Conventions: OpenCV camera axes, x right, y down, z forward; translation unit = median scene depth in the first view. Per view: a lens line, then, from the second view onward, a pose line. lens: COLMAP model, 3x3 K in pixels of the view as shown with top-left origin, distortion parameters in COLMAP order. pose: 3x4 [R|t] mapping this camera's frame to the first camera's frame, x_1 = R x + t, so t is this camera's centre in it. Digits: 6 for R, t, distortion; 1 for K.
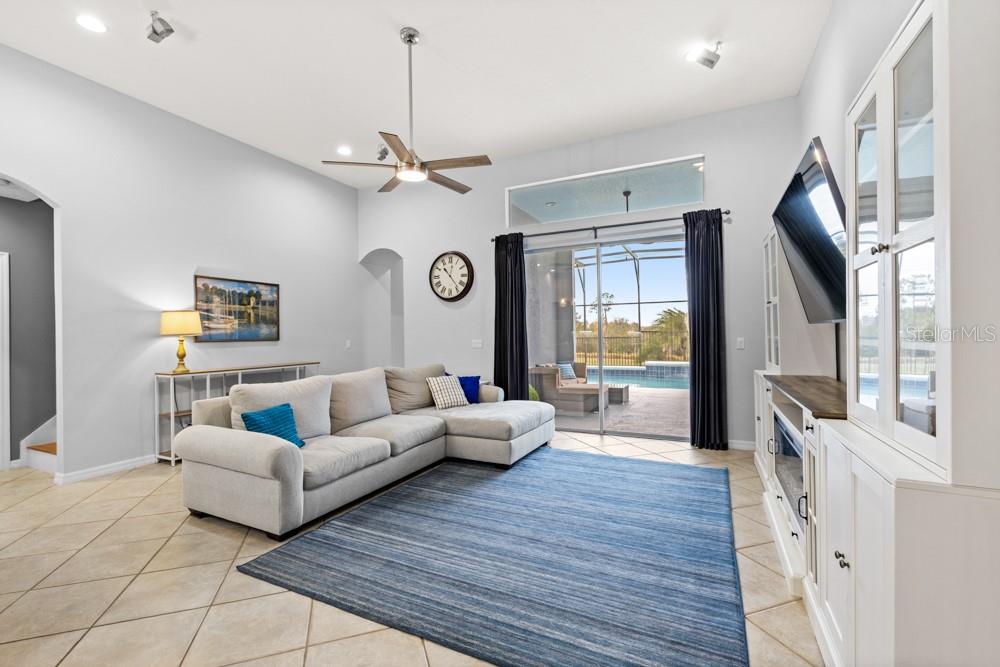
lens RADIAL K [[433.1, 0, 498.9], [0, 433.1, 333.8], [0, 0, 1]] dist [-0.002370, -0.000868]
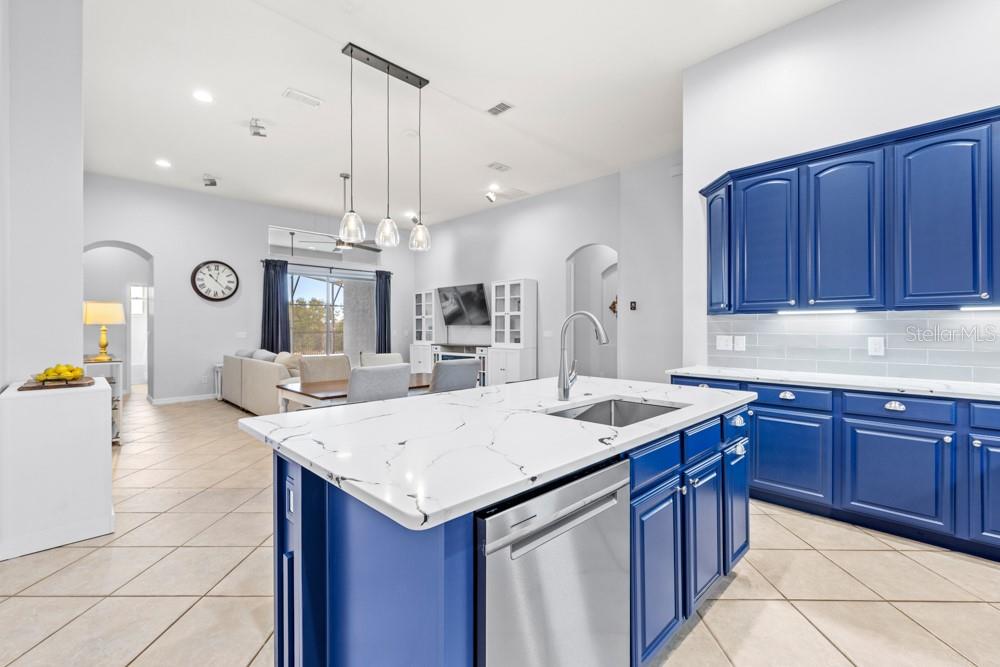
lens RADIAL K [[433.1, 0, 499.6], [0, 433.1, 328.3], [0, 0, 1]] dist [-0.002370, -0.000868]
pose [[0.336405, 0.012260, 0.941638, -1.017110], [-0.004077, 0.999925, -0.011562, 0.014838], [-0.941709, 0.000051, 0.336429, -0.189559]]
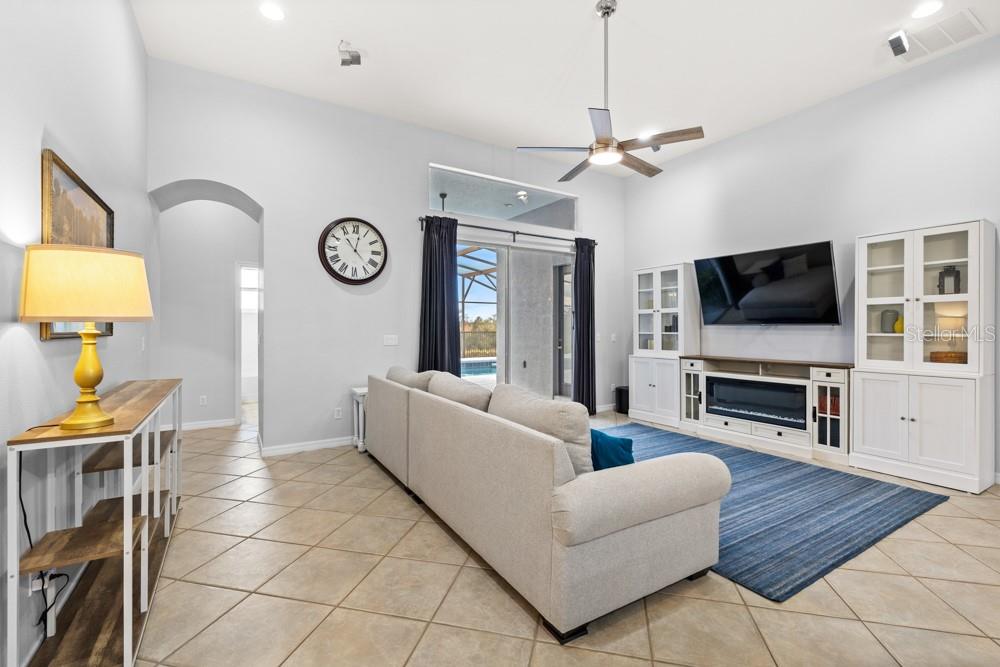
lens RADIAL K [[433.1, 0, 496.7], [0, 433.1, 329.5], [0, 0, 1]] dist [-0.002370, -0.000868]
pose [[0.541377, 0.011703, 0.840699, -0.618193], [-0.009724, 0.999923, -0.007657, 0.008130], [-0.840724, -0.004030, 0.541449, 0.383874]]
